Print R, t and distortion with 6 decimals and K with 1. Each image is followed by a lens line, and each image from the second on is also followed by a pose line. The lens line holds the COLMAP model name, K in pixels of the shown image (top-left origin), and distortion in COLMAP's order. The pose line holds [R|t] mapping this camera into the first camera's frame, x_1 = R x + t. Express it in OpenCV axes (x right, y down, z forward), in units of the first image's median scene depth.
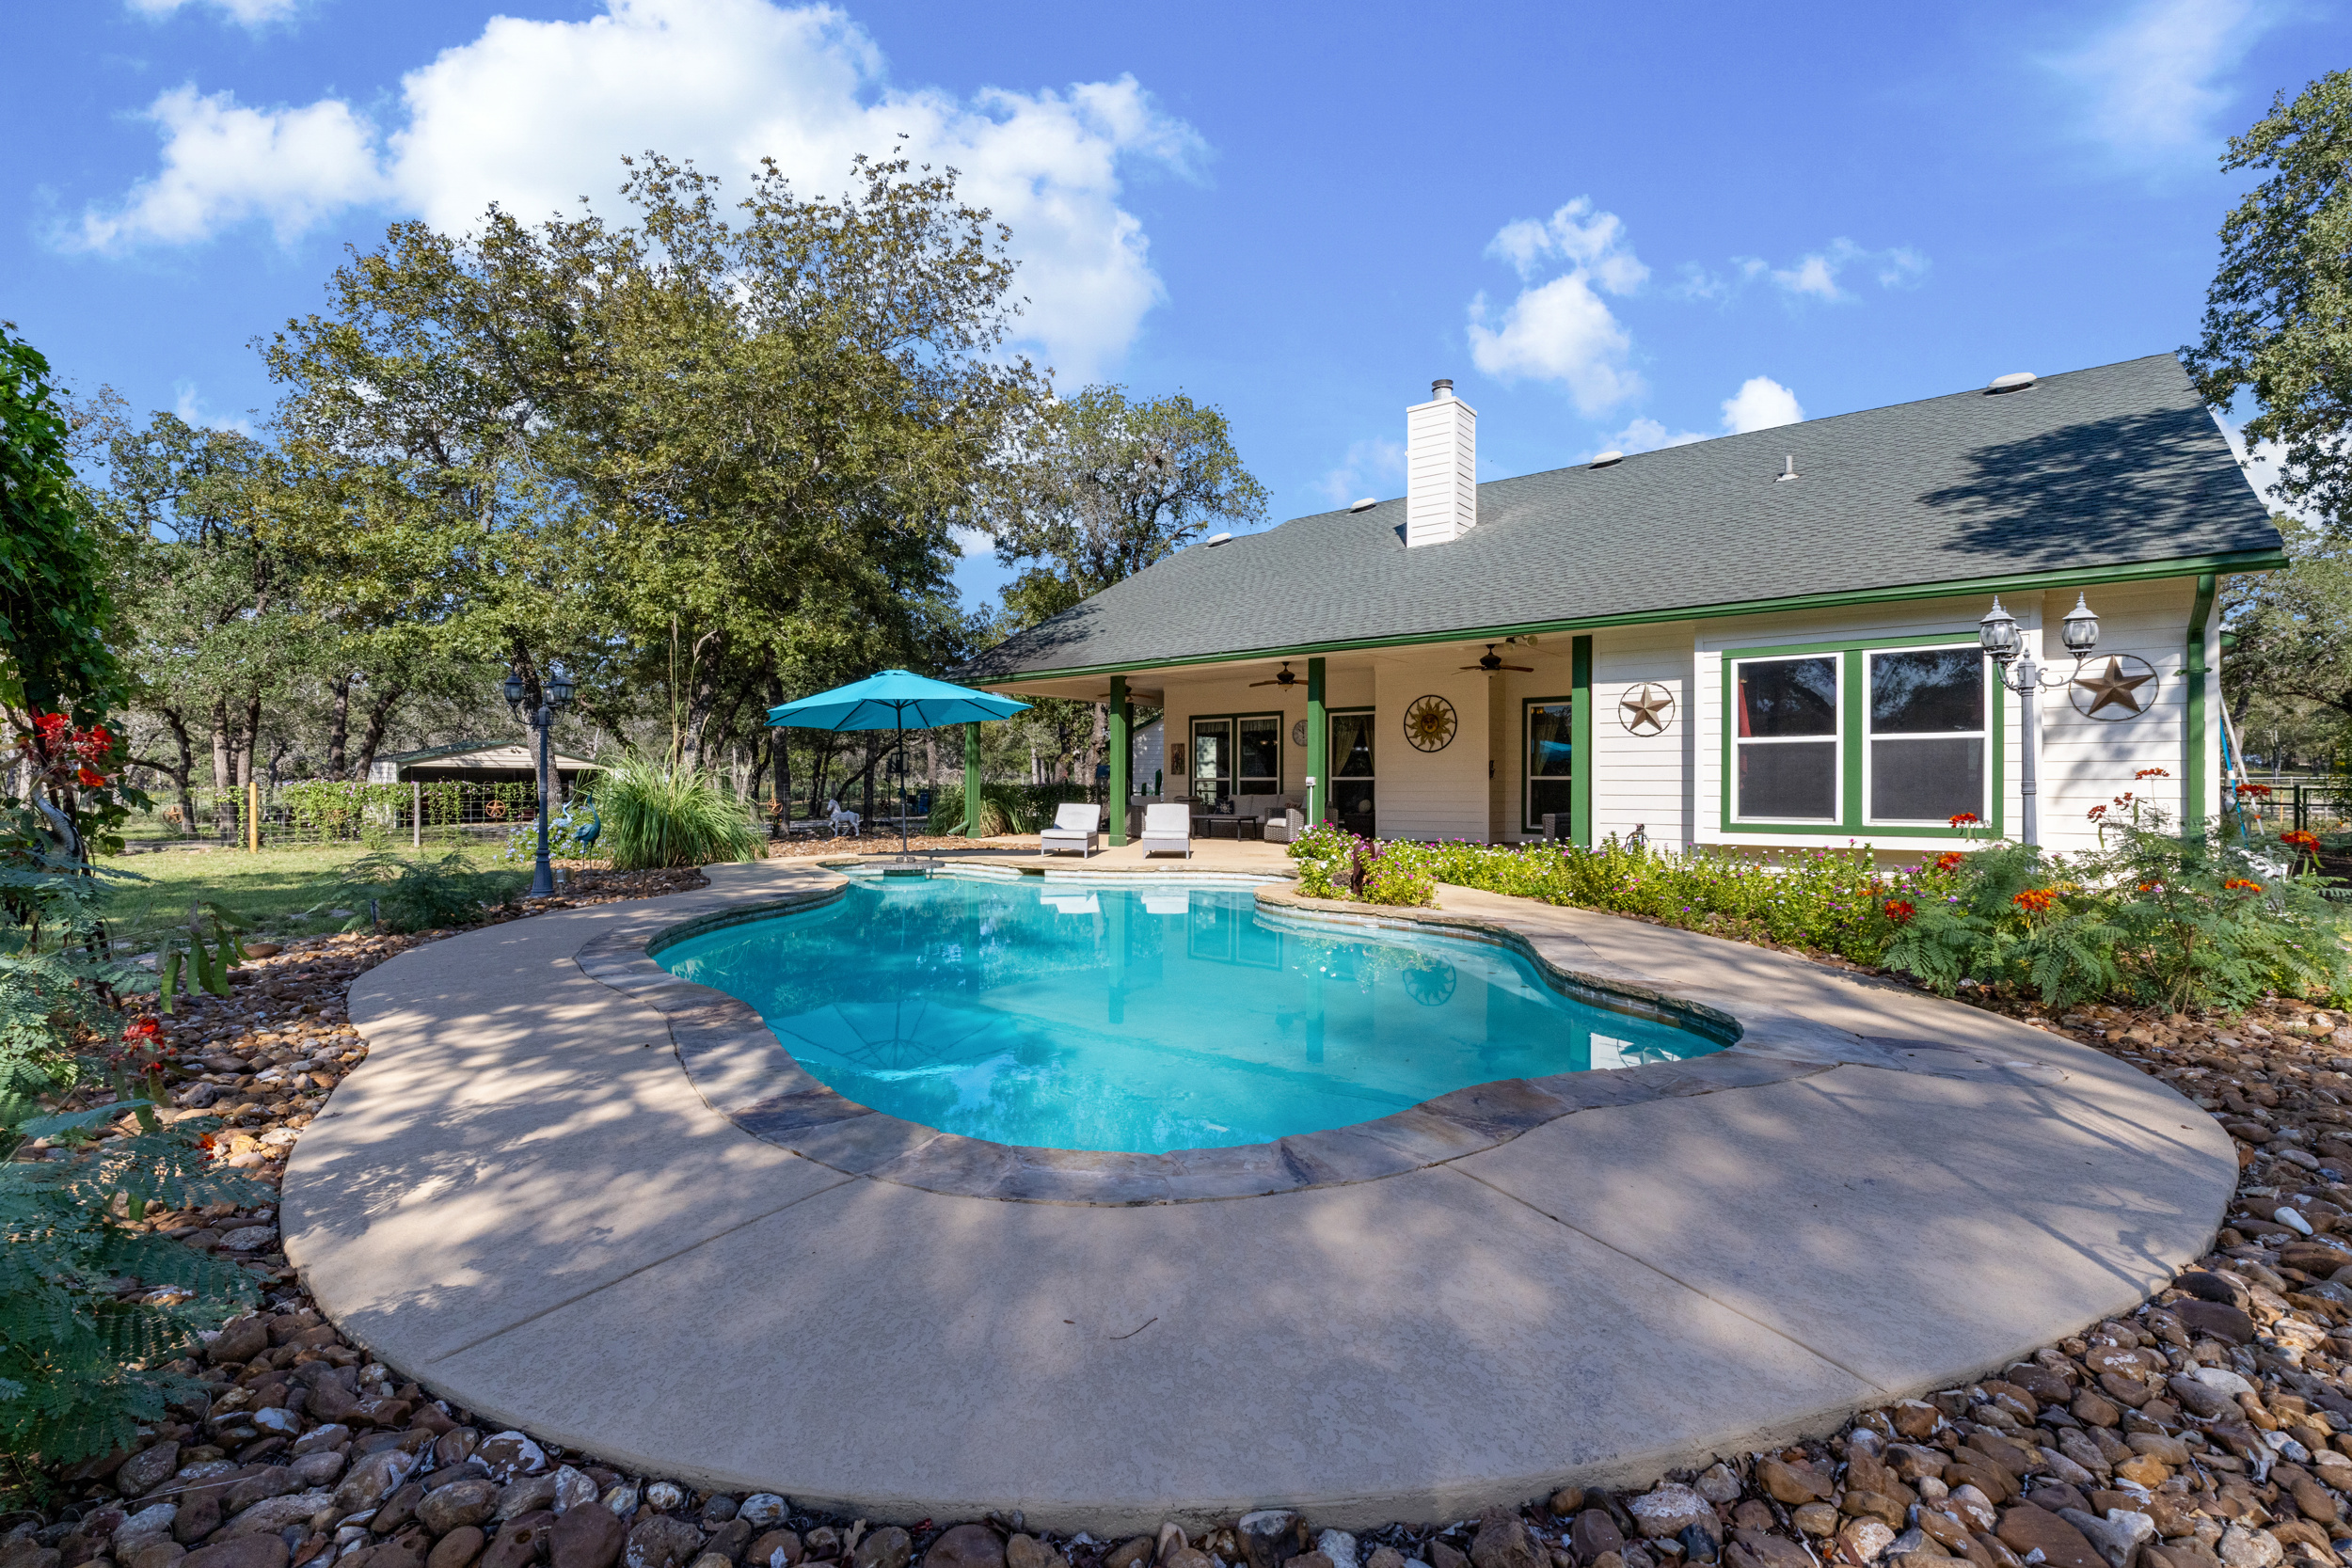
lens RADIAL K [[1050.3, 0, 1176.0], [0, 1050.3, 784.0], [0, 0, 1]] dist [-0.002513, -0.000276]
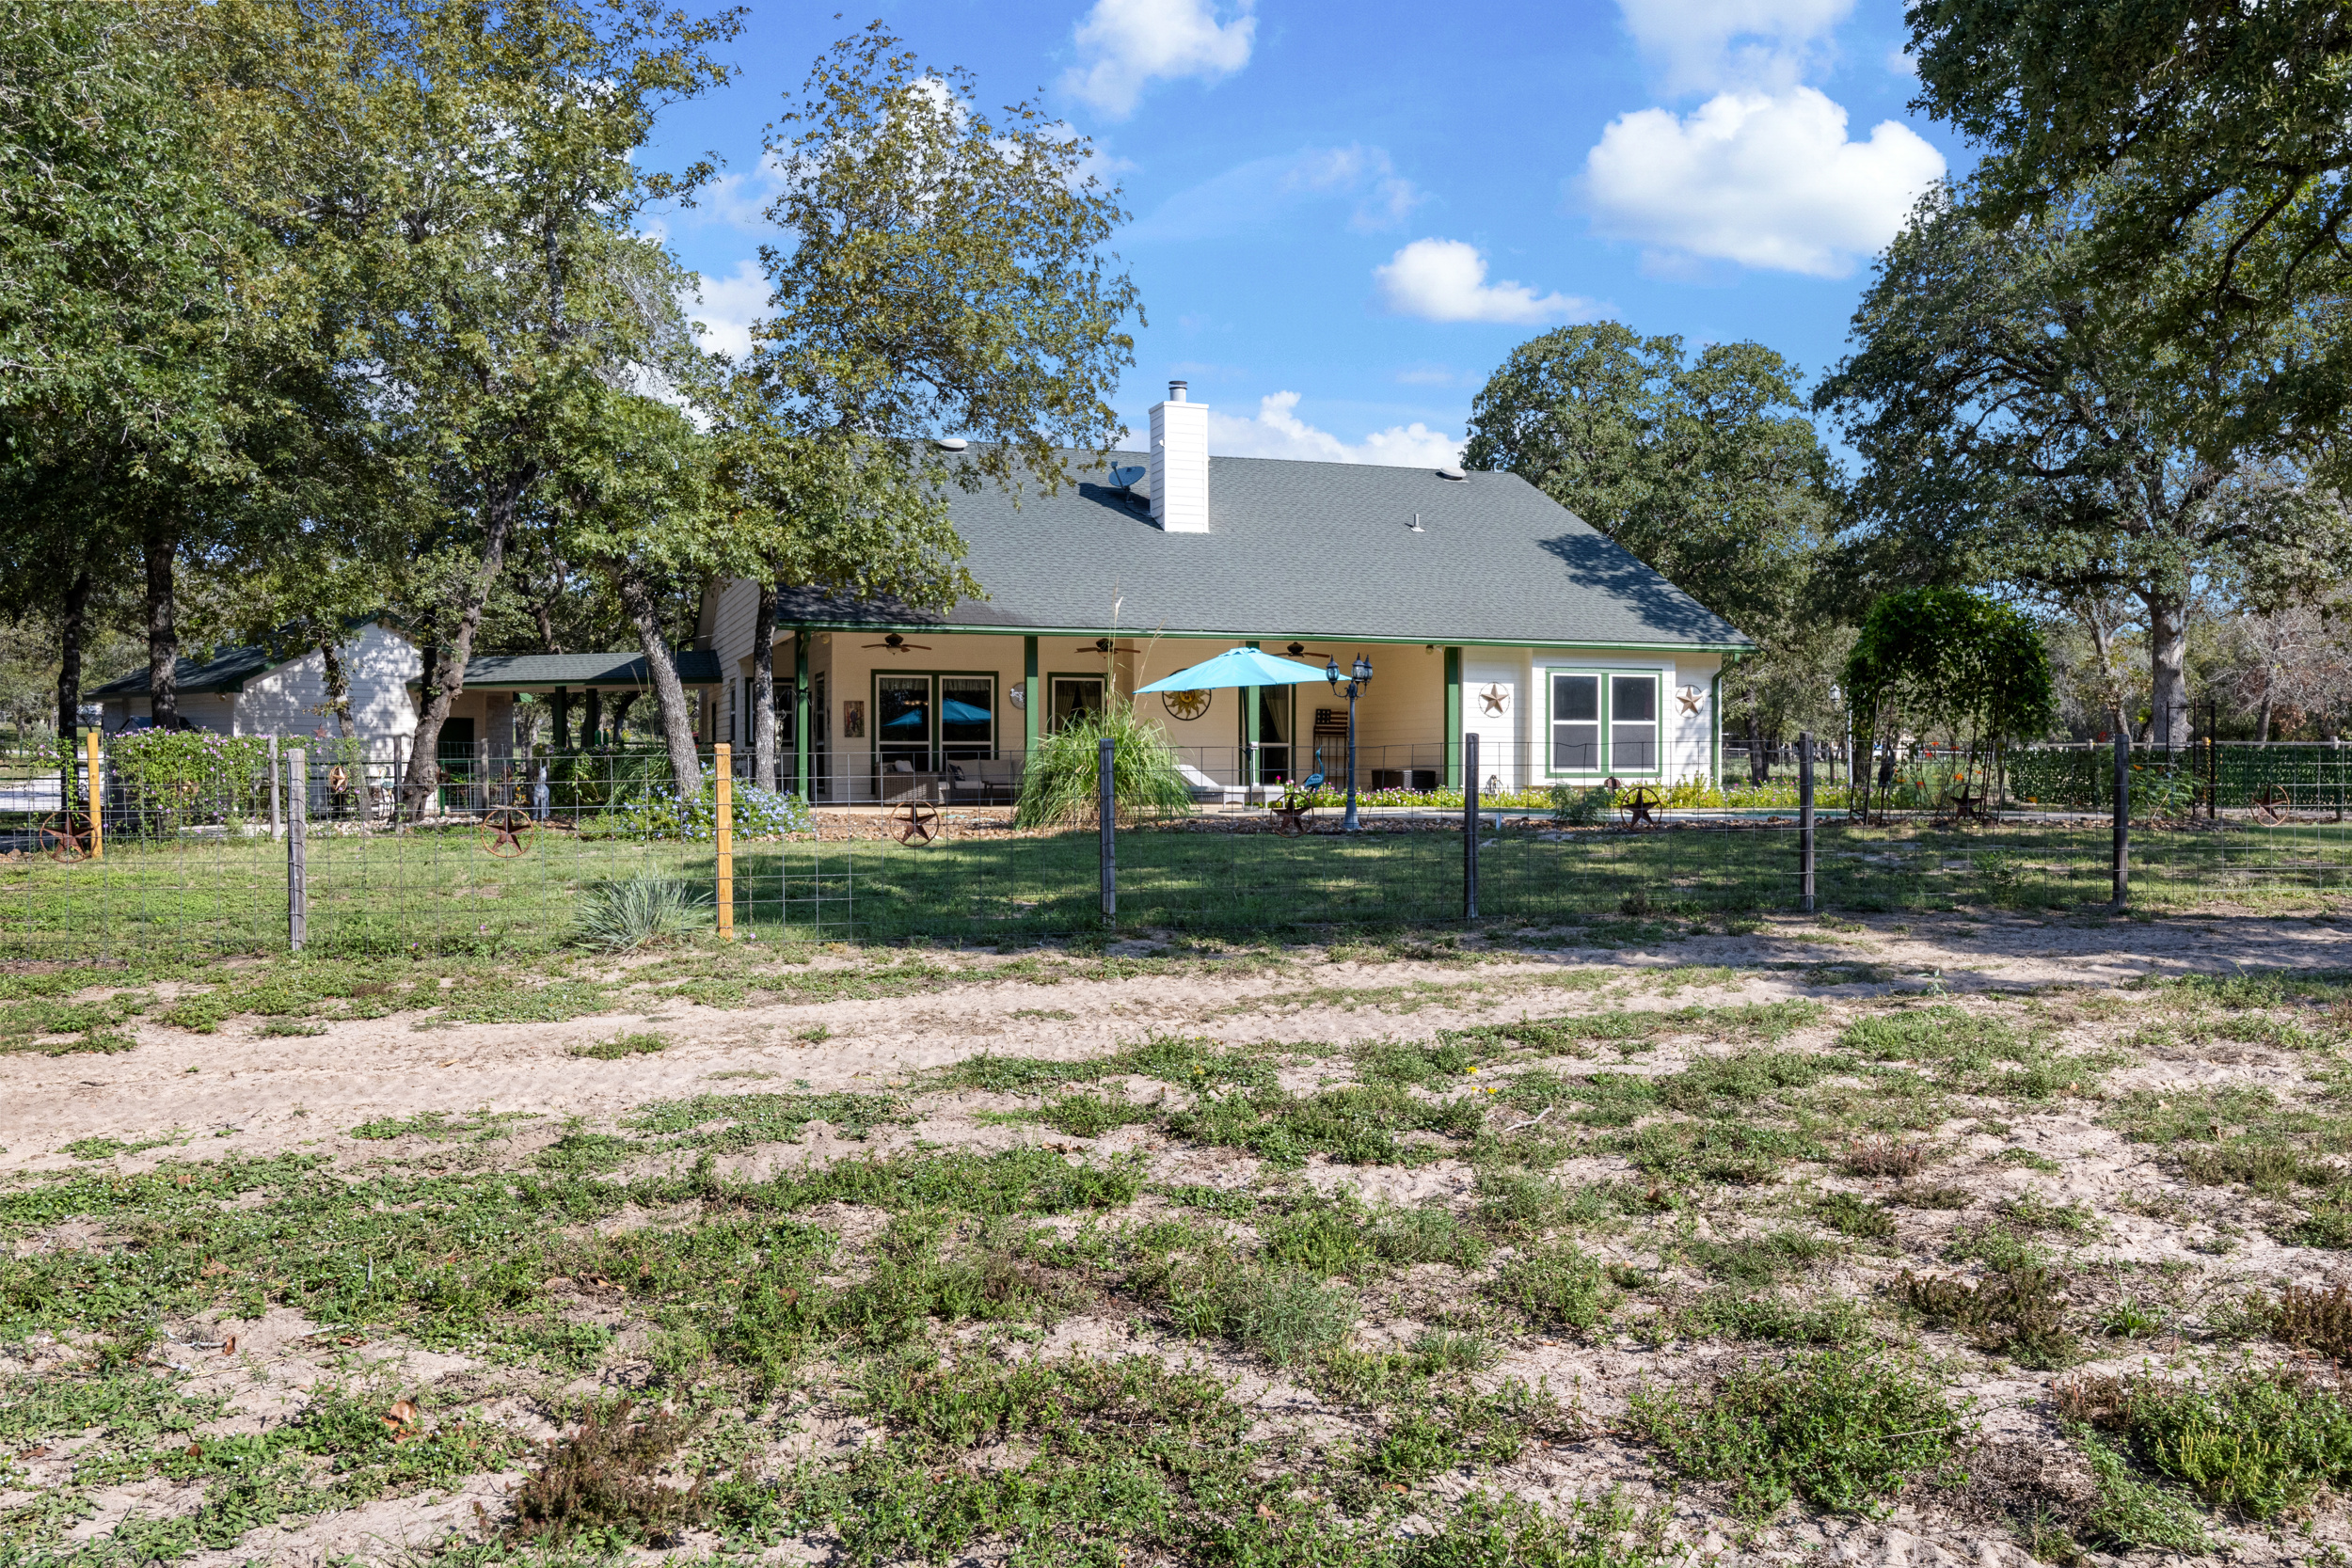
lens RADIAL K [[1833.8, 0, 1176.0], [0, 1833.8, 784.0], [0, 0, 1]] dist [0.004519, 0.000721]
pose [[0.525120, -0.009964, 0.850970, -2.221372], [-0.001076, 0.999923, 0.012372, 0.020369], [-0.851028, -0.007412, 0.525068, -0.012080]]
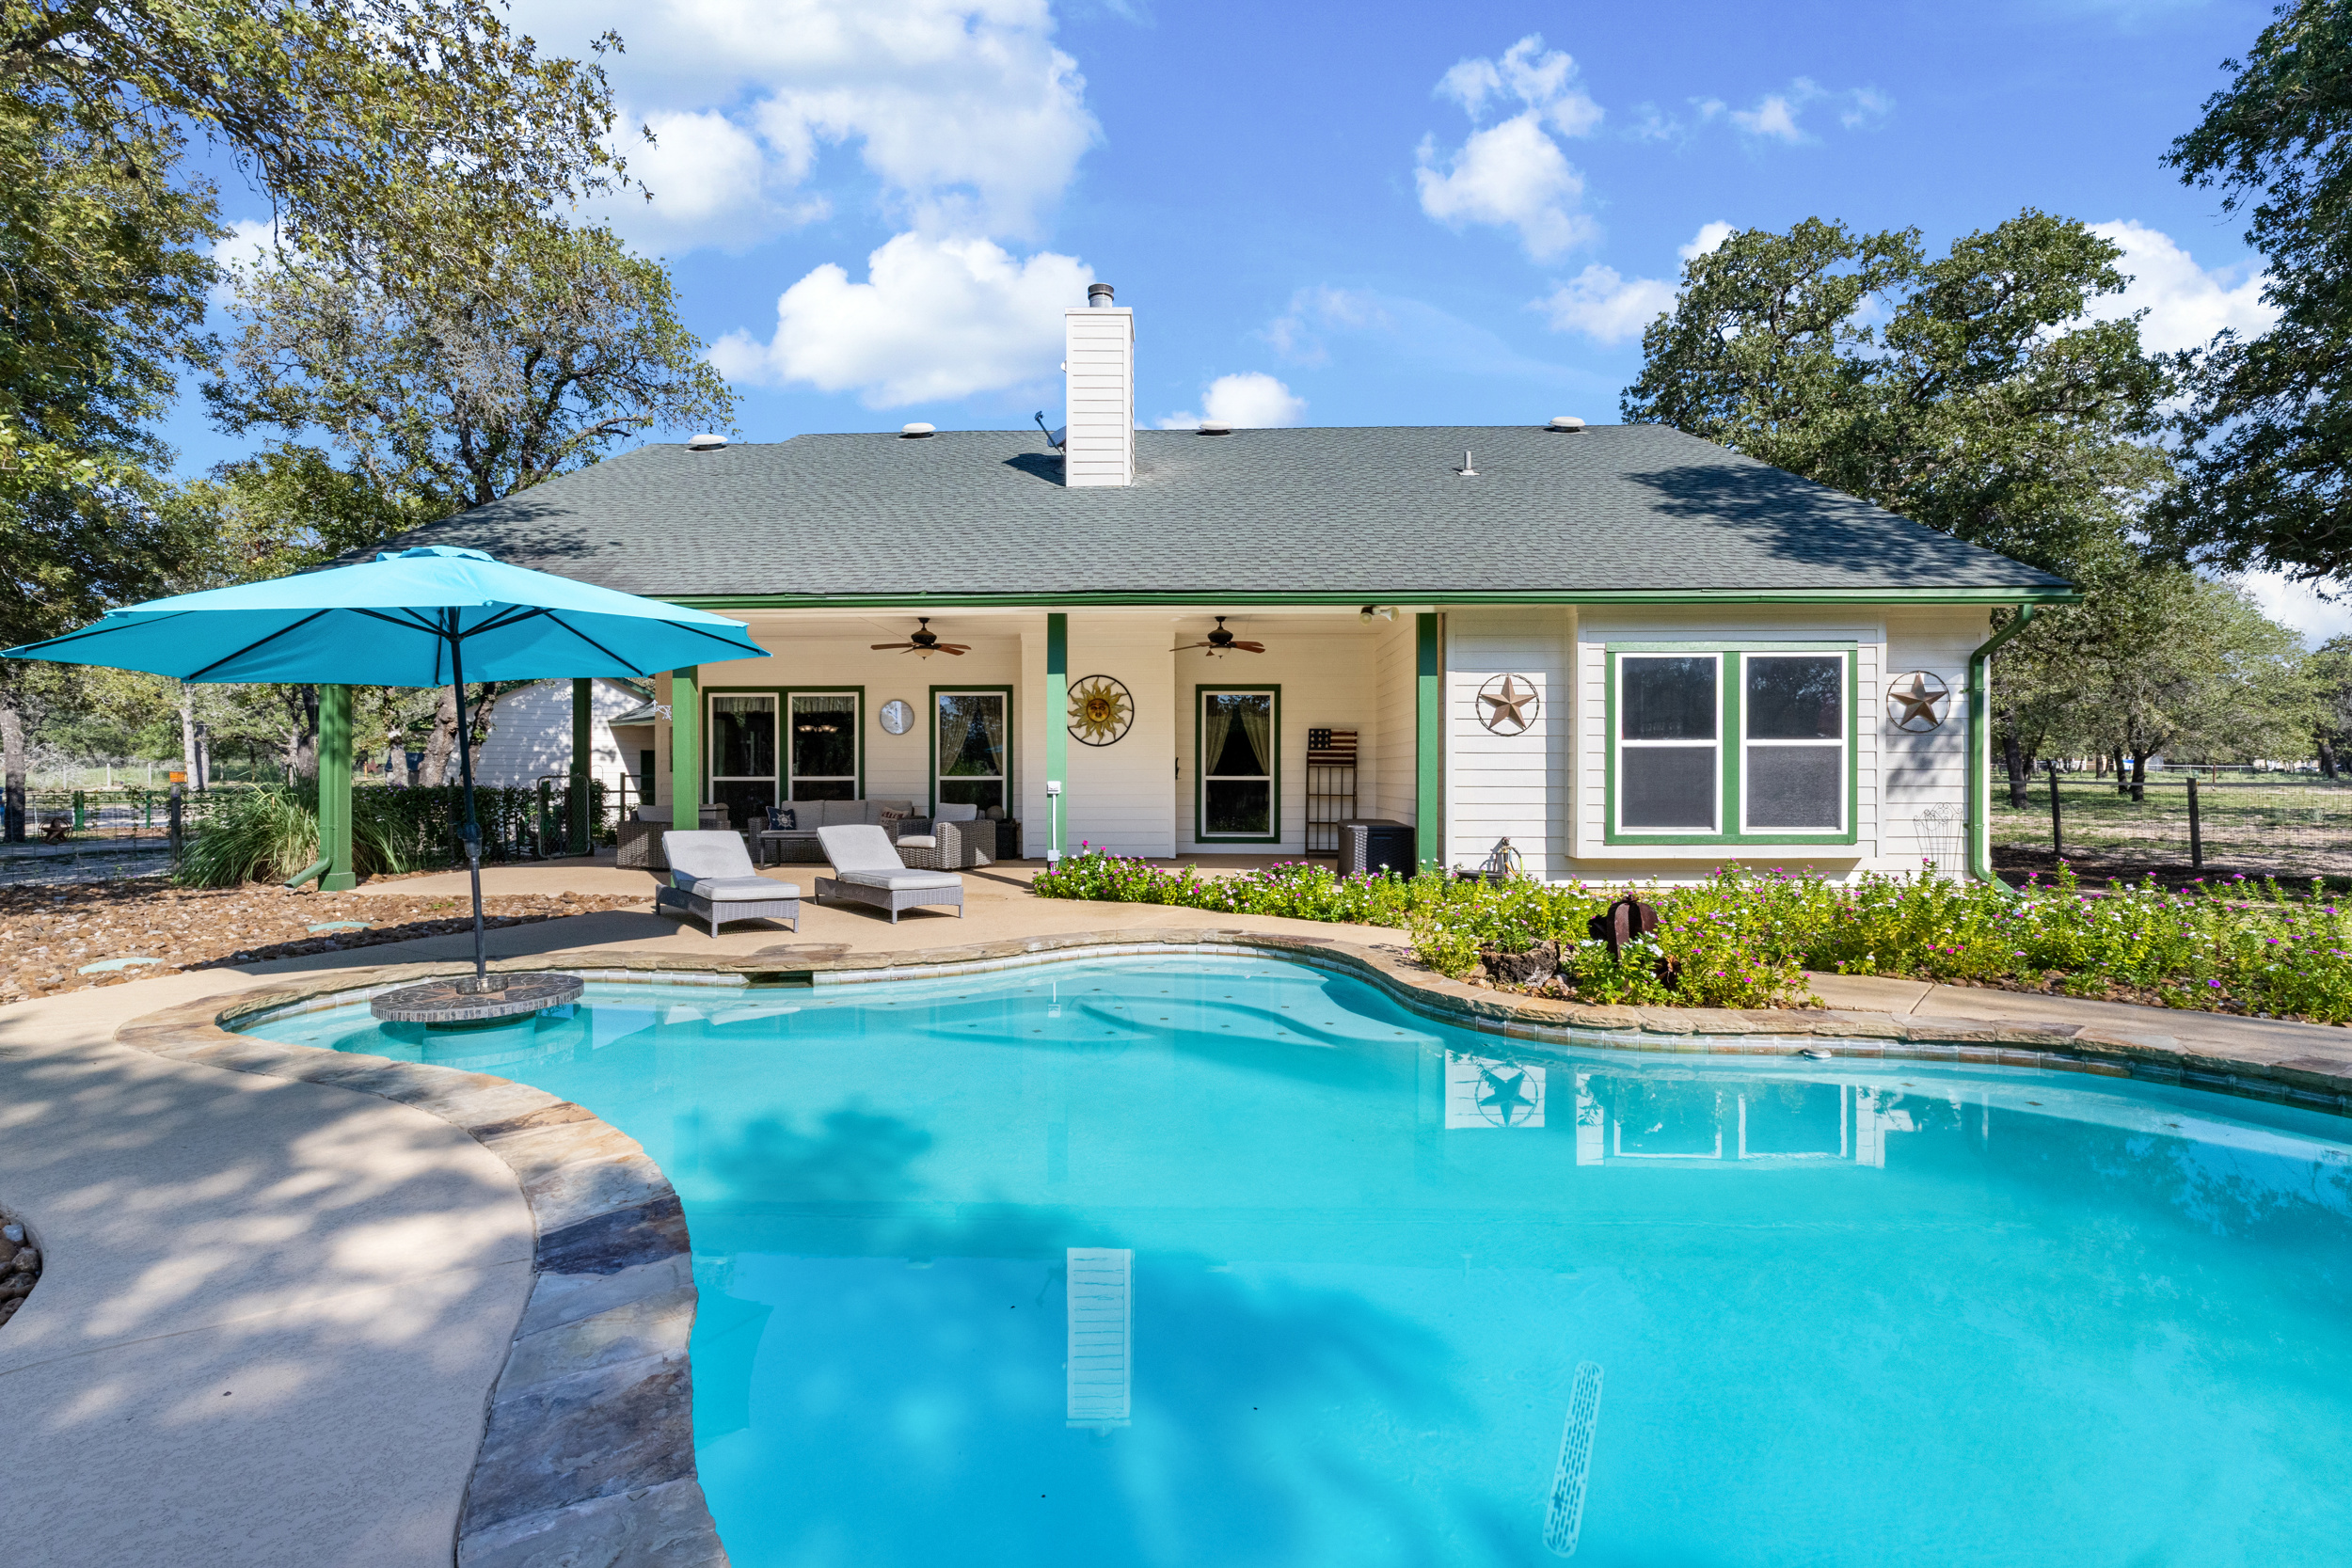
lens RADIAL K [[1050.3, 0, 1176.0], [0, 1050.3, 784.0], [0, 0, 1]] dist [-0.002513, -0.000276]
pose [[0.790623, -0.008662, 0.612242, -0.319631], [0.001233, 0.999920, 0.012555, -0.018021], [-0.612302, -0.009171, 0.790571, 0.516375]]
